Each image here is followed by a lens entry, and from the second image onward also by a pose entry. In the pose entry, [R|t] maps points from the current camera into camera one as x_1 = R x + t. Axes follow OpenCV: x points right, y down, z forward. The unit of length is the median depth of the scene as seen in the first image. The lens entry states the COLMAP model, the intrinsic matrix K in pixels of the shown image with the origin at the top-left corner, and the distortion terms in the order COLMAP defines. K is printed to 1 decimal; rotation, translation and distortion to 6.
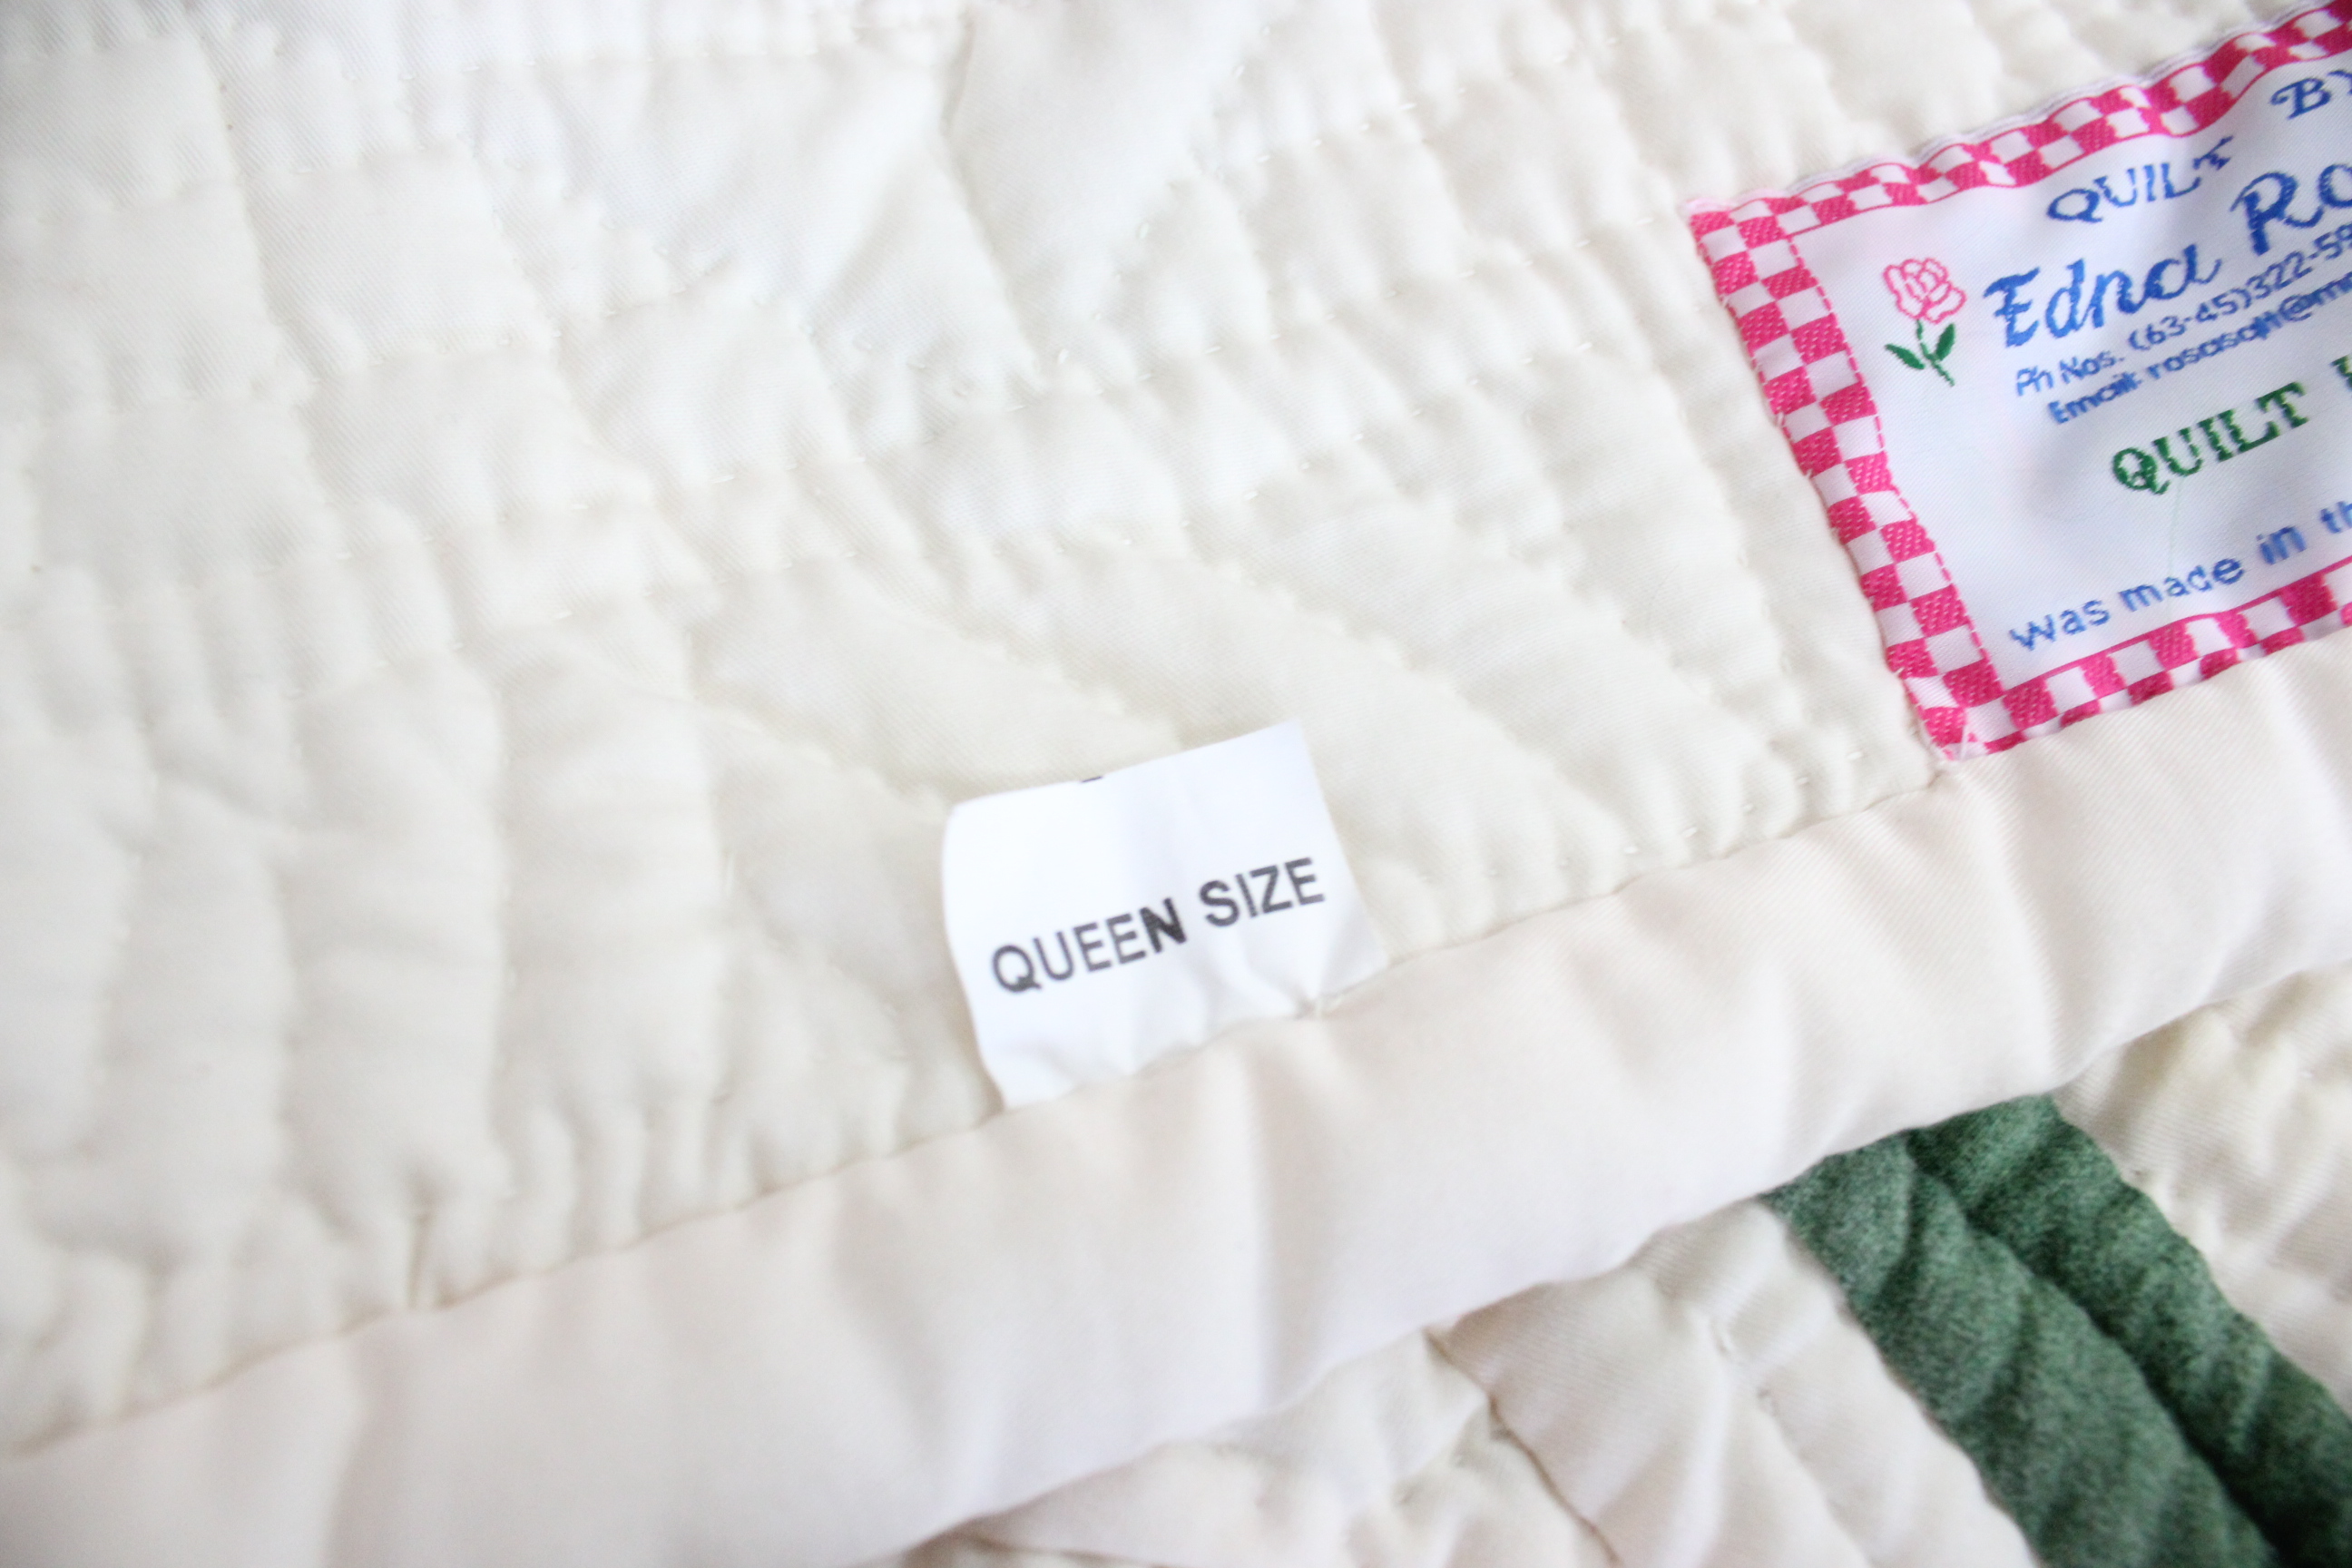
lens RADIAL K [[1918.8, 0, 1176.0], [0, 1918.8, 784.0], [0, 0, 1]] dist [-0.164957, 0.138855]
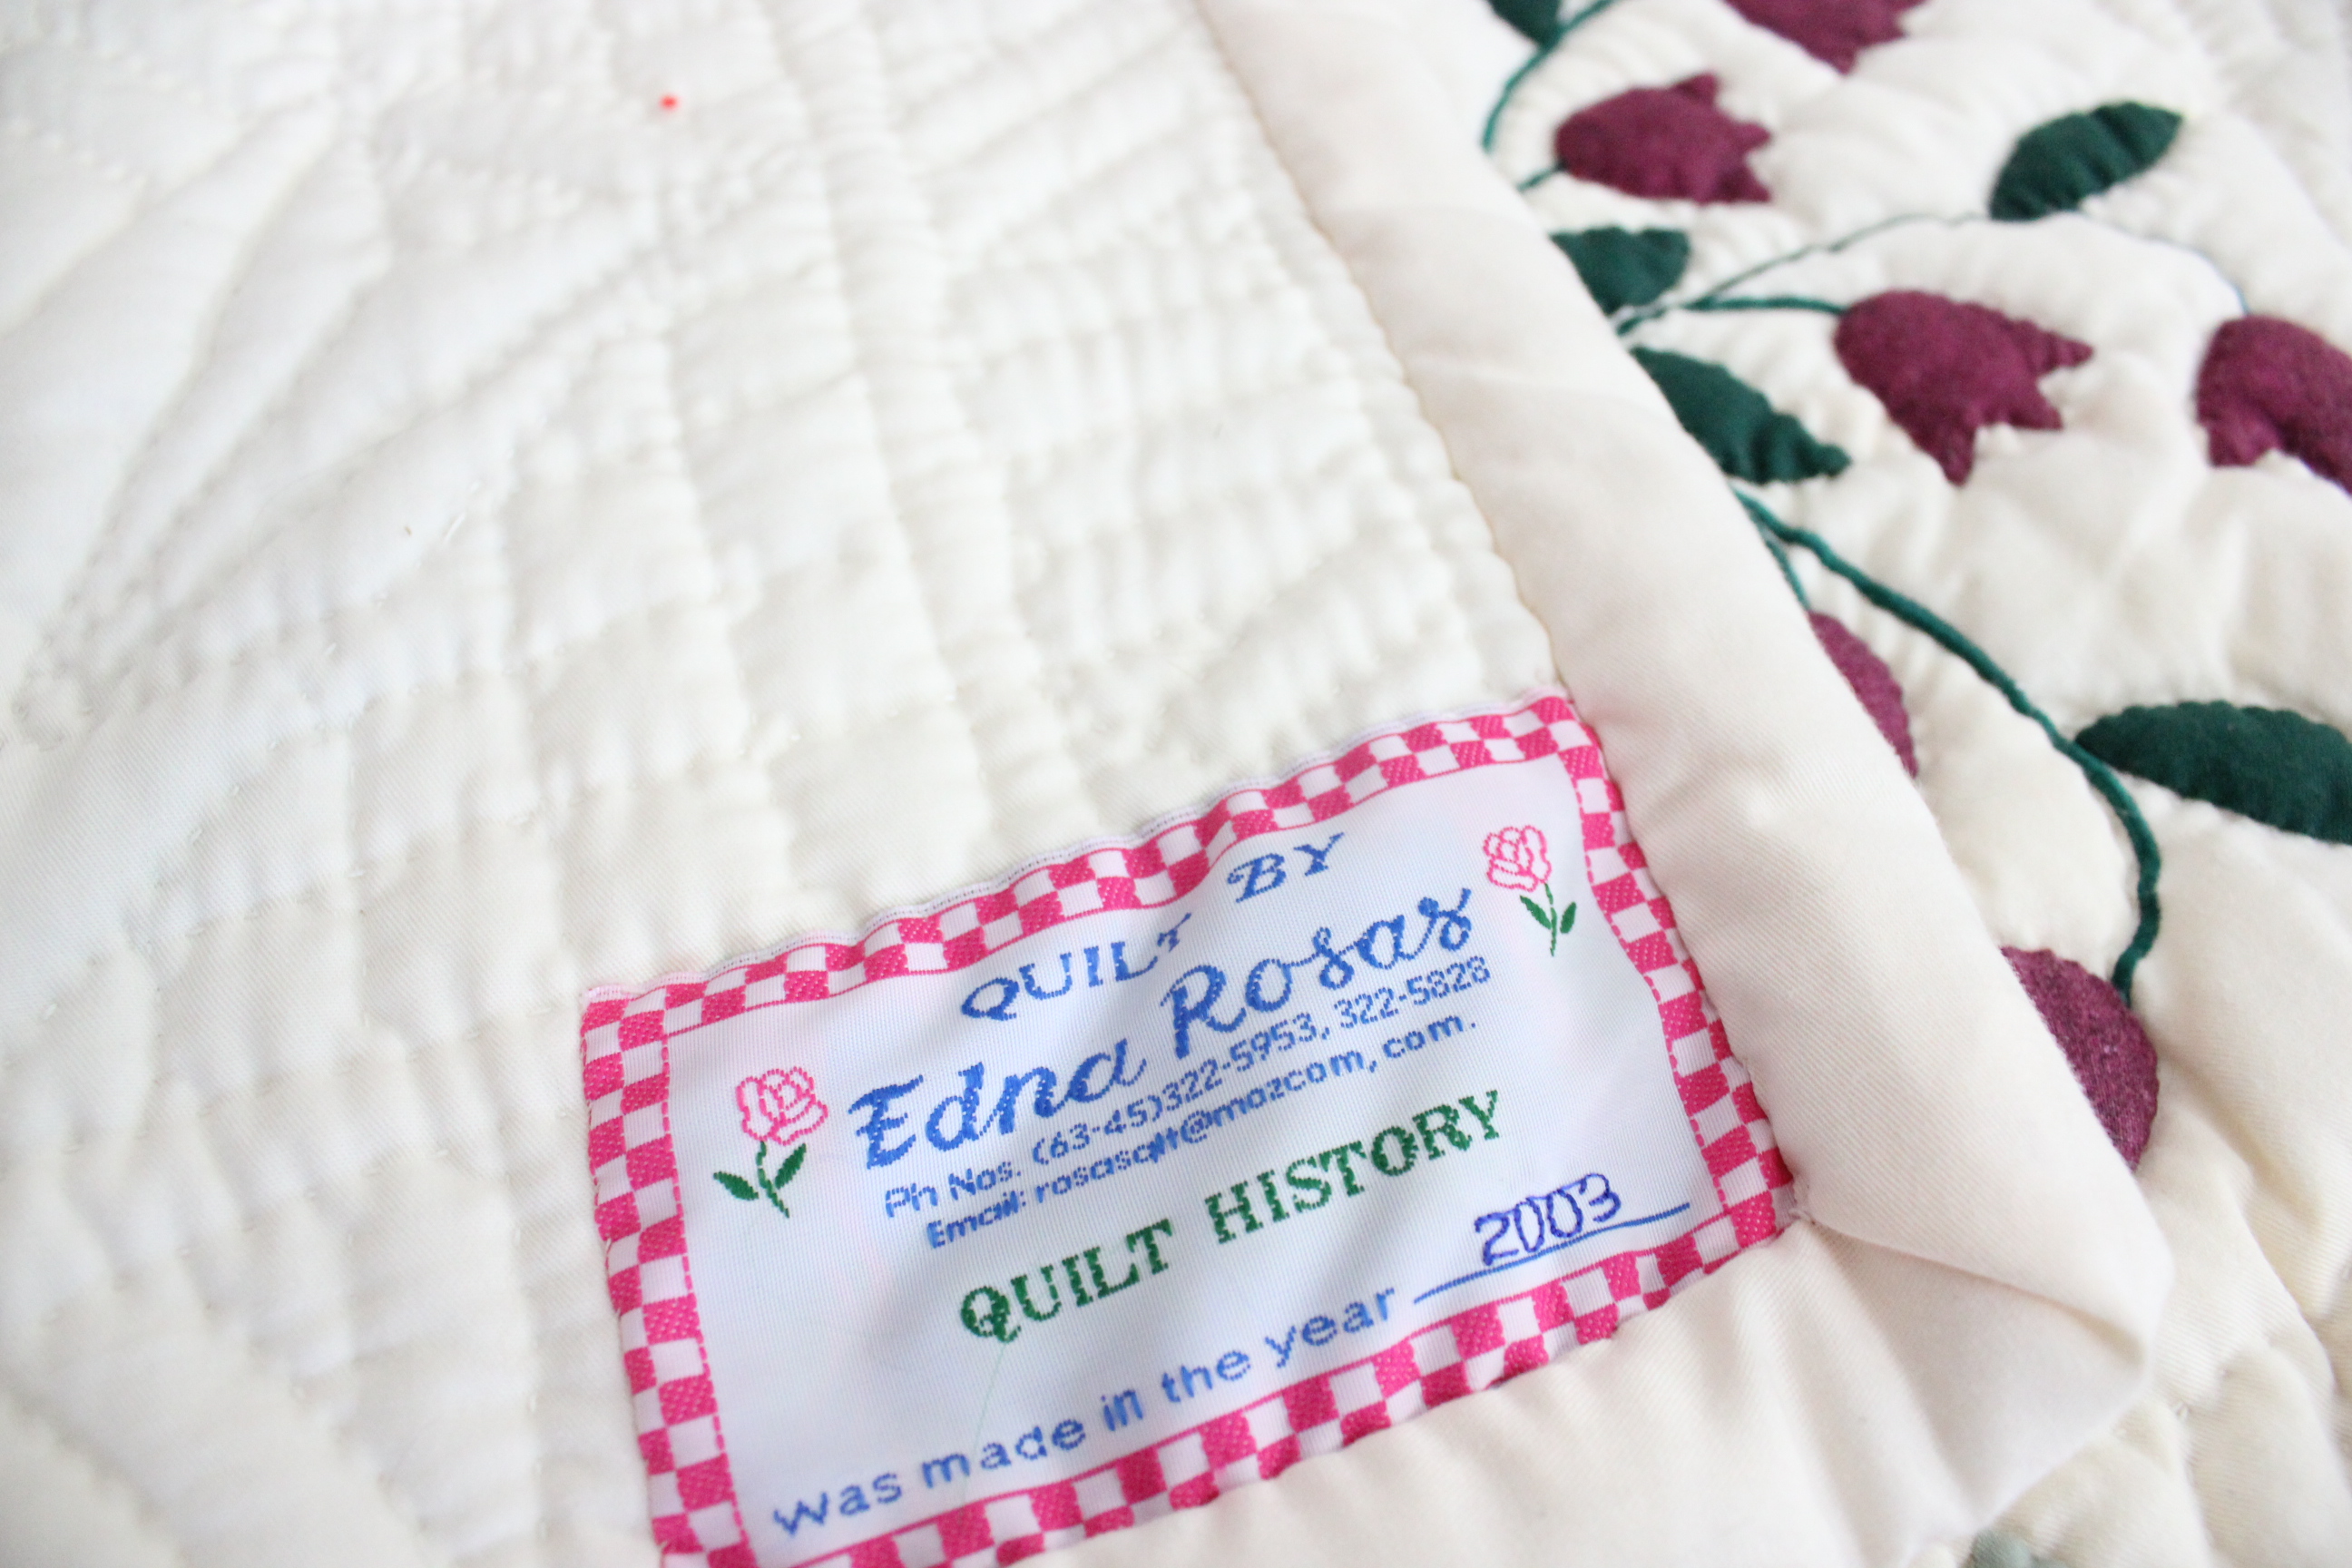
lens RADIAL K [[1918.8, 0, 1176.0], [0, 1918.8, 784.0], [0, 0, 1]] dist [-0.164957, 0.138855]
pose [[0.999586, 0.015545, -0.024208, 0.618467], [-0.019415, 0.985448, -0.168864, -0.265852], [0.021231, 0.169264, 0.985342, 0.030453]]
